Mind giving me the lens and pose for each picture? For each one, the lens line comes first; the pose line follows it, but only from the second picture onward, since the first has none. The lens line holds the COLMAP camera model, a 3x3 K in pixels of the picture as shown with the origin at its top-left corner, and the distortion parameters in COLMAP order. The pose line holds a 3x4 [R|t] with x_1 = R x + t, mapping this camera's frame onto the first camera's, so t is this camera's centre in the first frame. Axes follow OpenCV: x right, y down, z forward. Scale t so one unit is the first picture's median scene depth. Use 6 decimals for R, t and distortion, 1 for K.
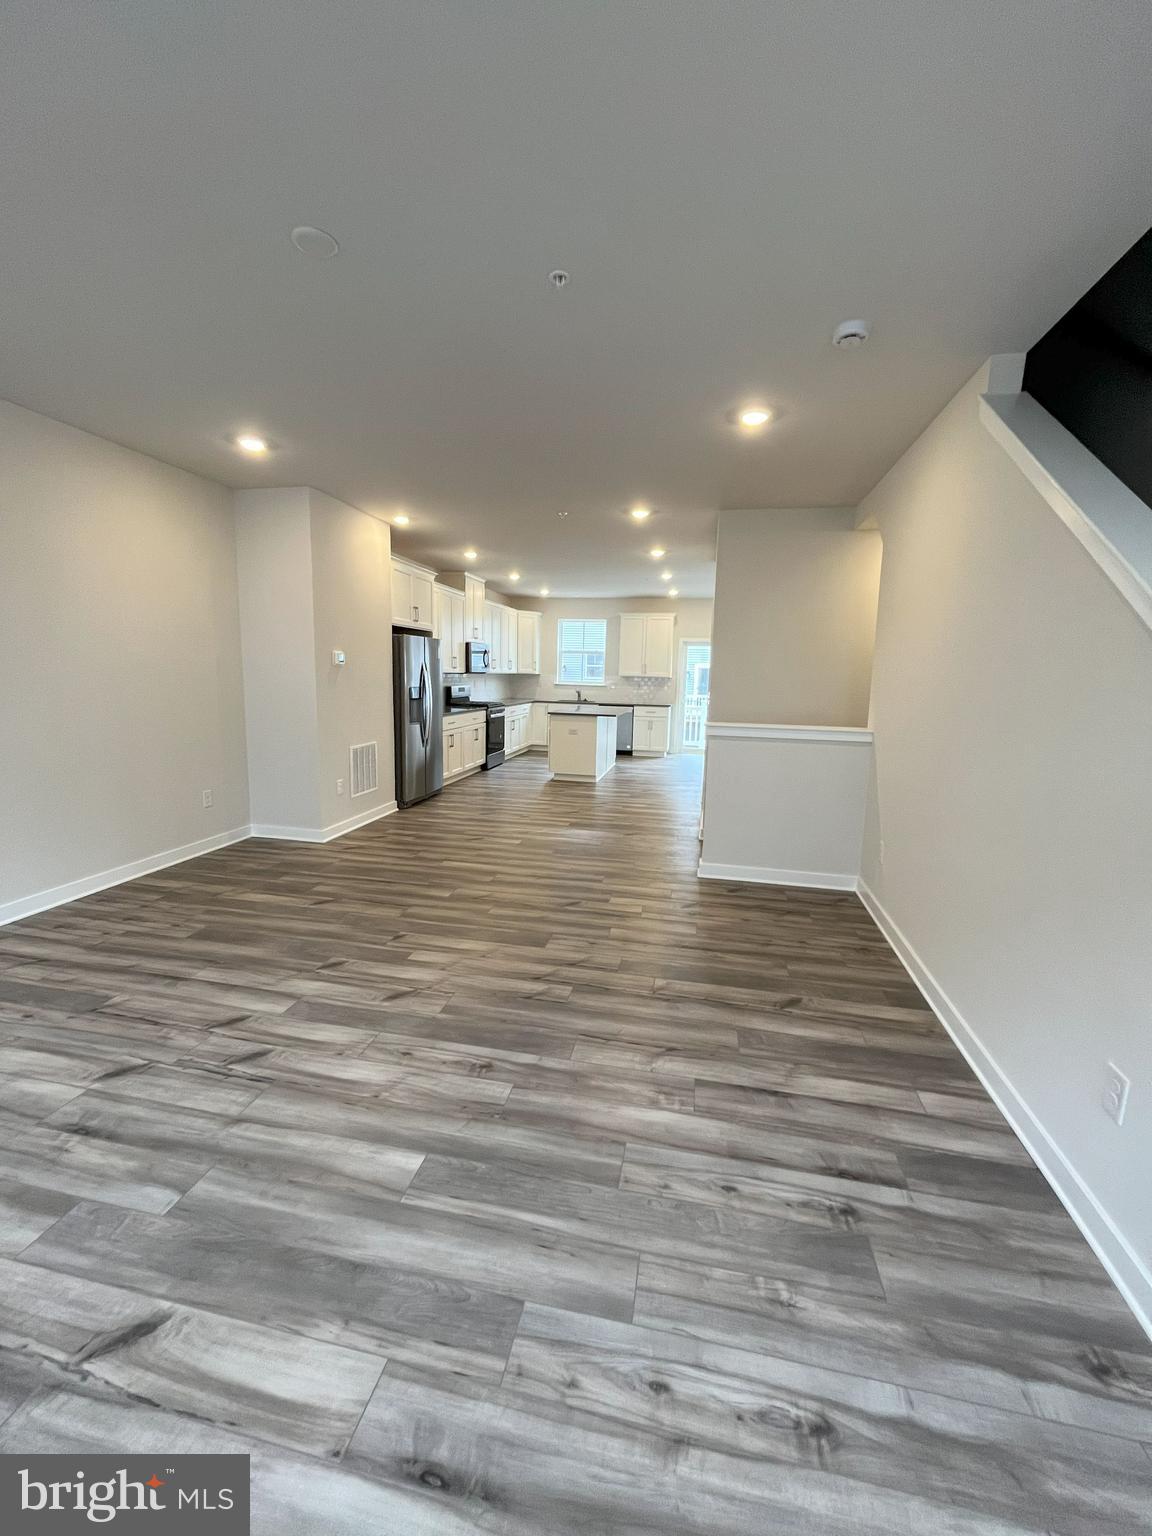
lens RADIAL K [[626.2, 0, 578.9], [0, 626.2, 766.9], [0, 0, 1]] dist [-0.002460, 0.000577]
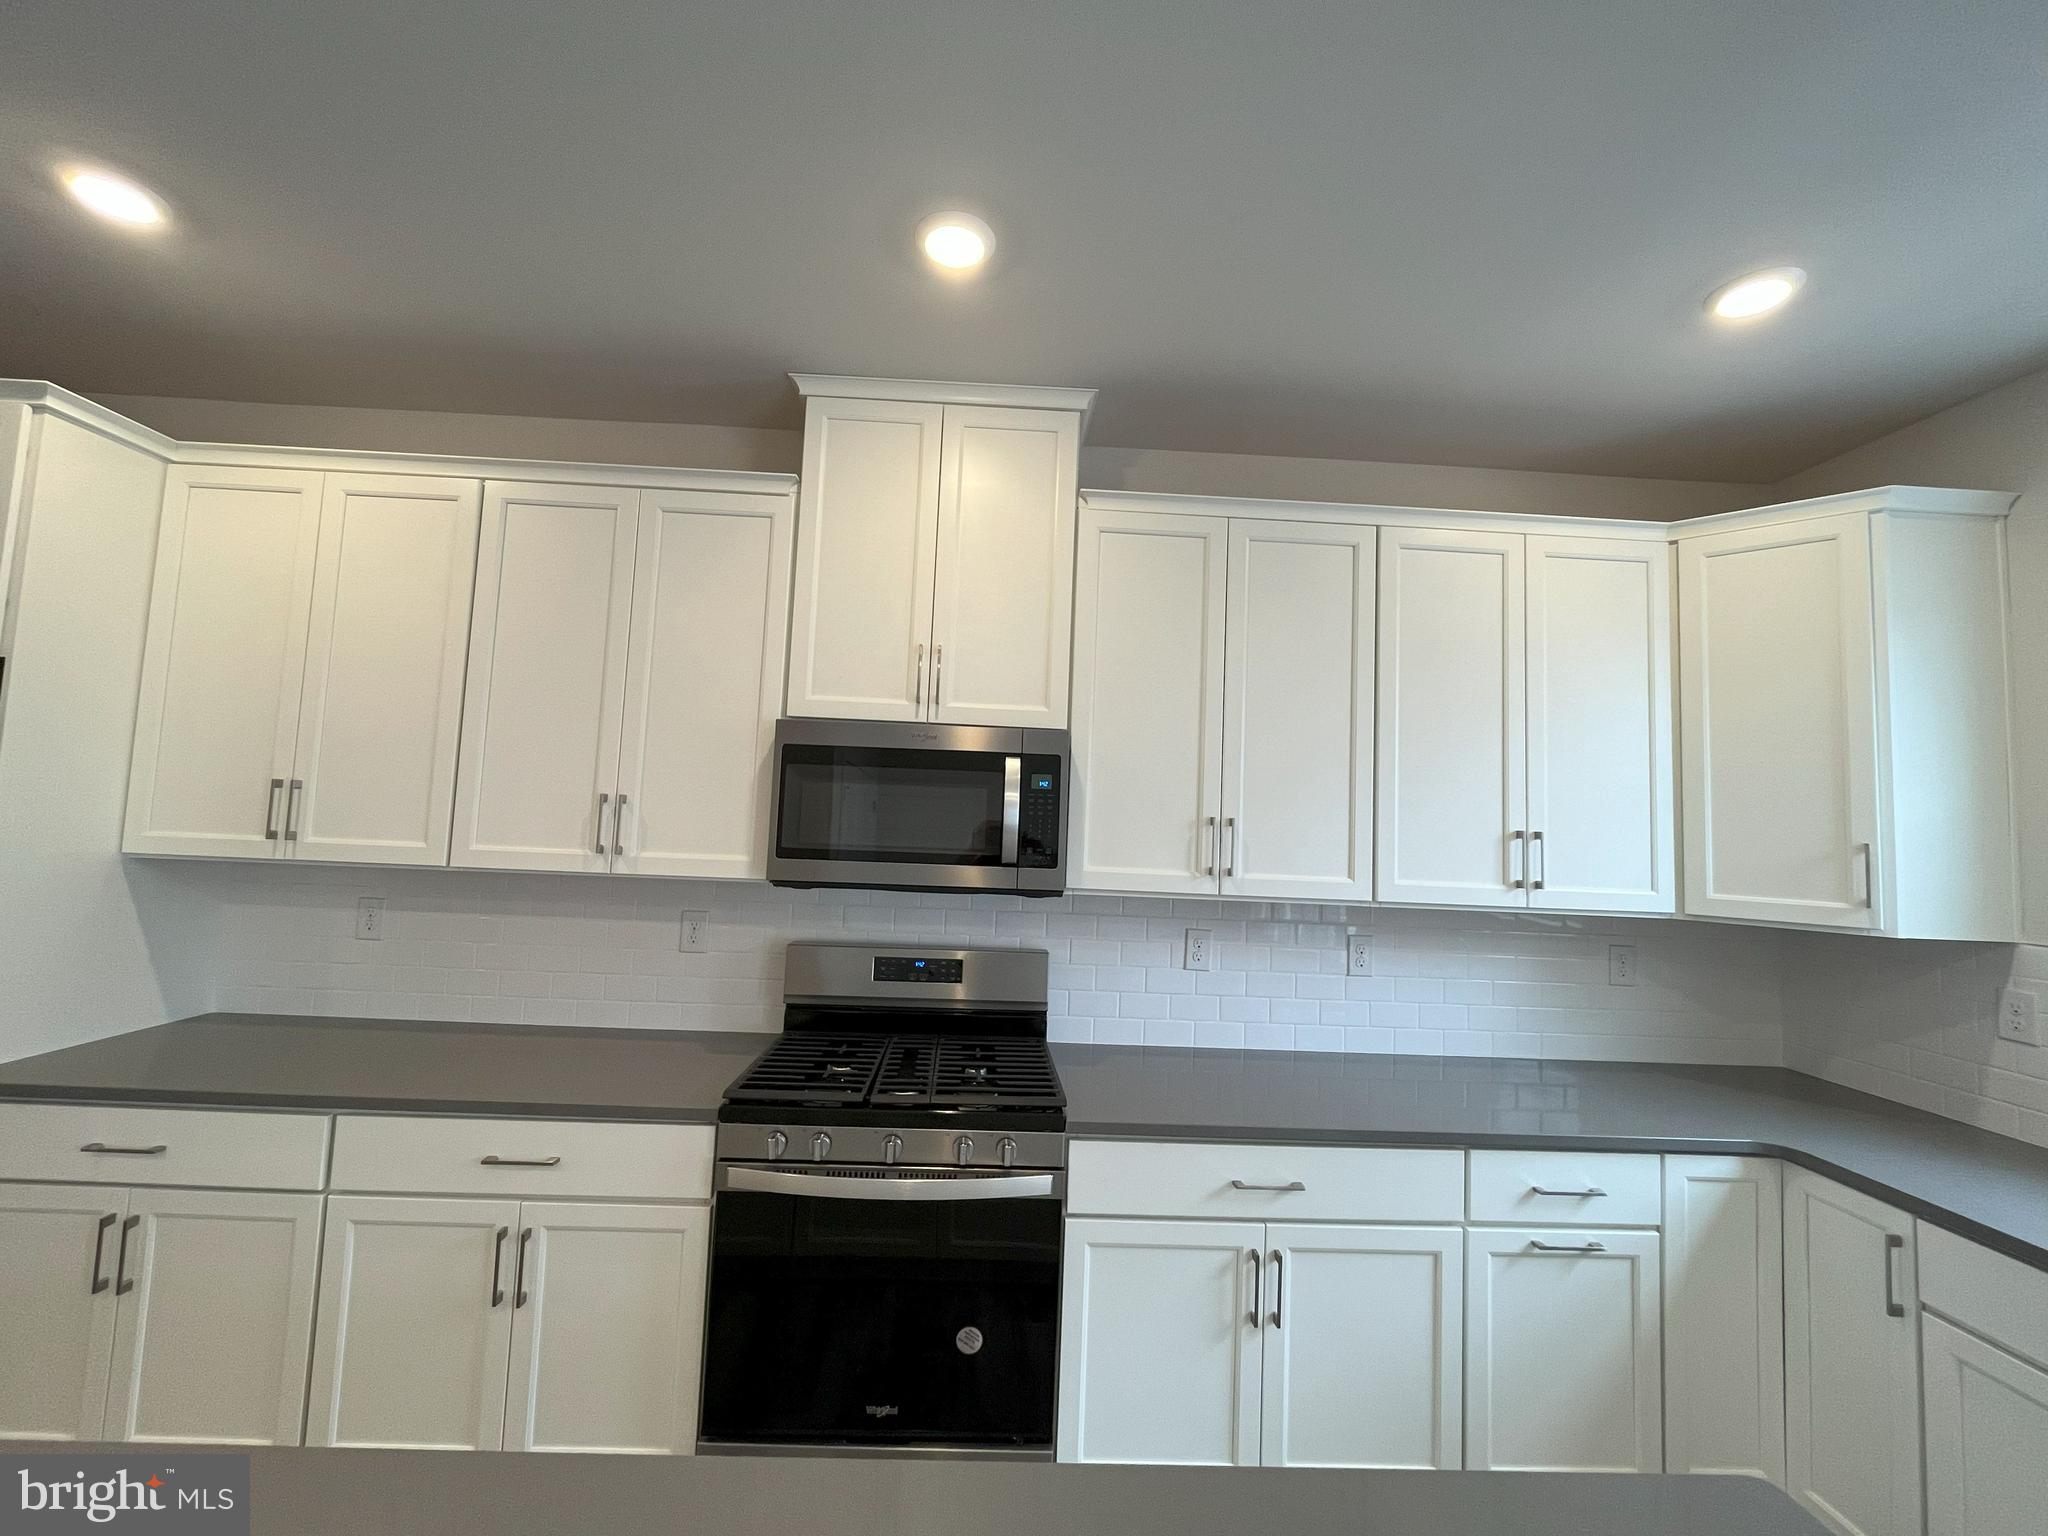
lens RADIAL K [[835.0, 0, 1024.7], [0, 835.0, 775.1], [0, 0, 1]] dist [-0.002460, 0.000577]
pose [[0.242576, -0.085172, -0.966386, 0.264509], [-0.176488, 0.975642, -0.130289, -0.514642], [0.953944, 0.202160, 0.221635, 3.234187]]
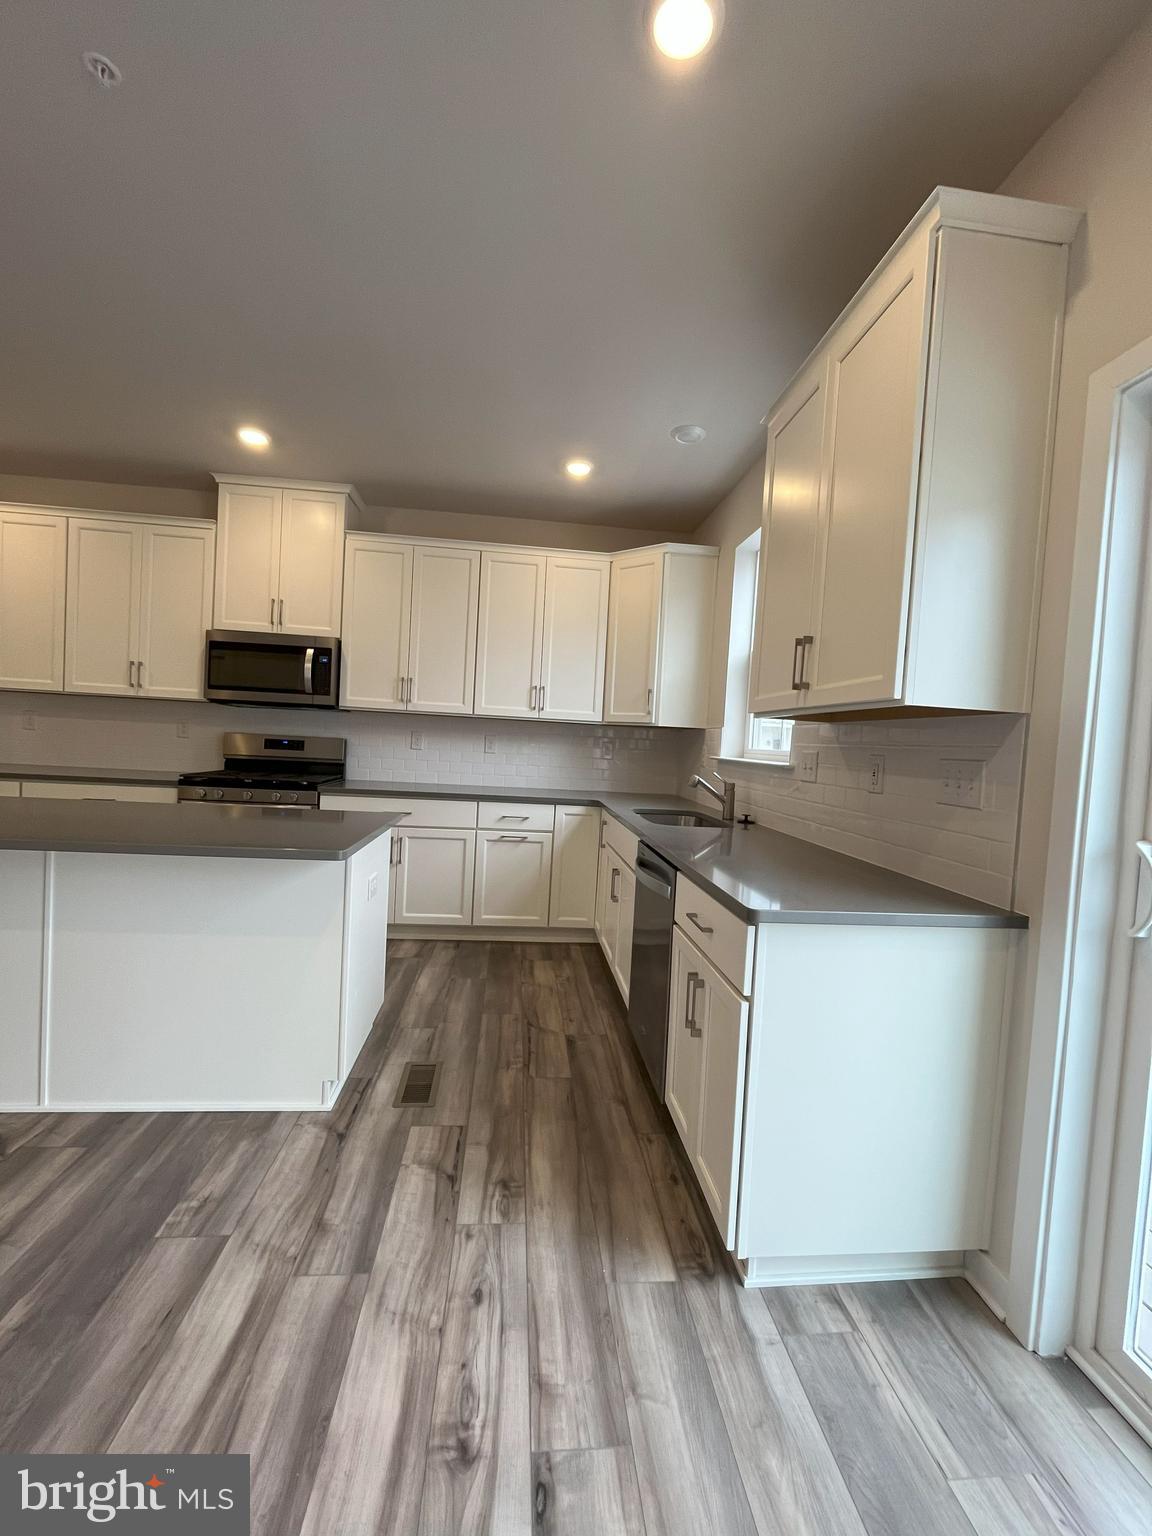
lens RADIAL K [[626.2, 0, 583.9], [0, 626.2, 771.8], [0, 0, 1]] dist [-0.002460, 0.000577]
pose [[0.304001, 0.022922, -0.952396, 1.044085], [-0.183629, 0.982373, -0.034971, -0.422277], [0.934807, 0.185519, 0.302852, 3.601912]]
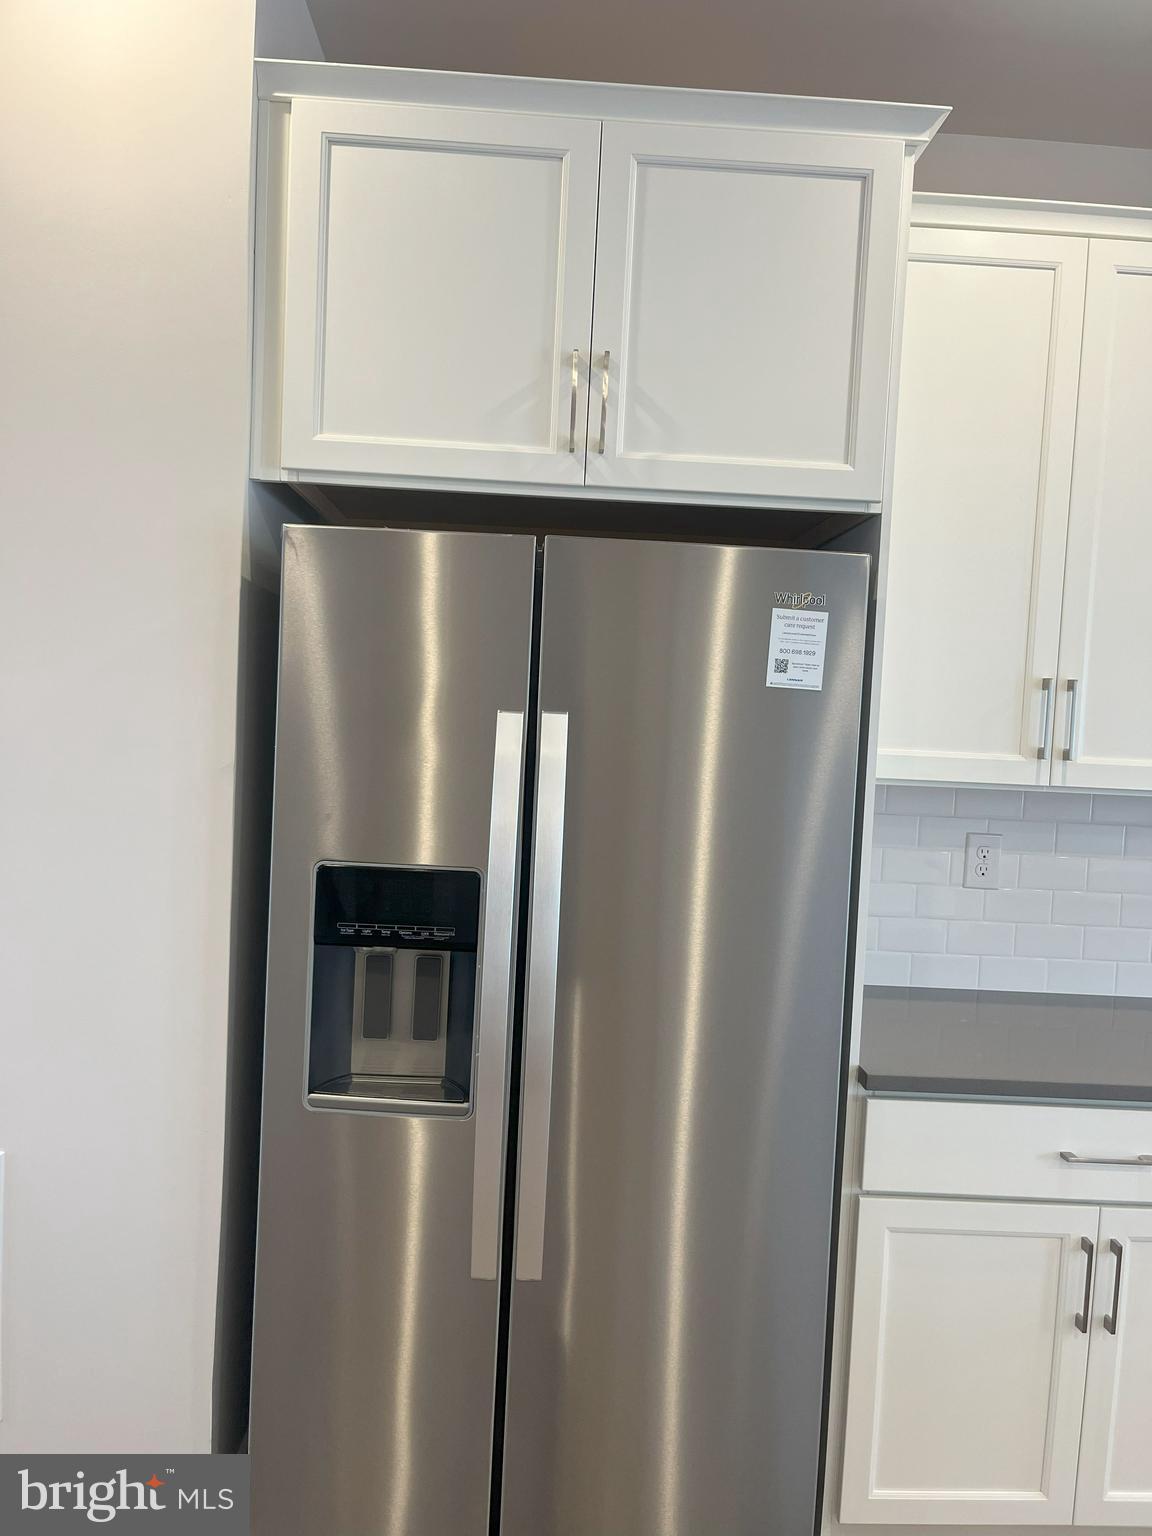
lens RADIAL K [[1139.2, 0, 577.8], [0, 1139.2, 770.5], [0, 0, 1]] dist [0.047151, -0.004811]
pose [[0.244251, 0.050763, -0.968382, 0.230230], [-0.181064, 0.983454, 0.005884, -0.492949], [0.952658, 0.173902, 0.249401, 3.082969]]
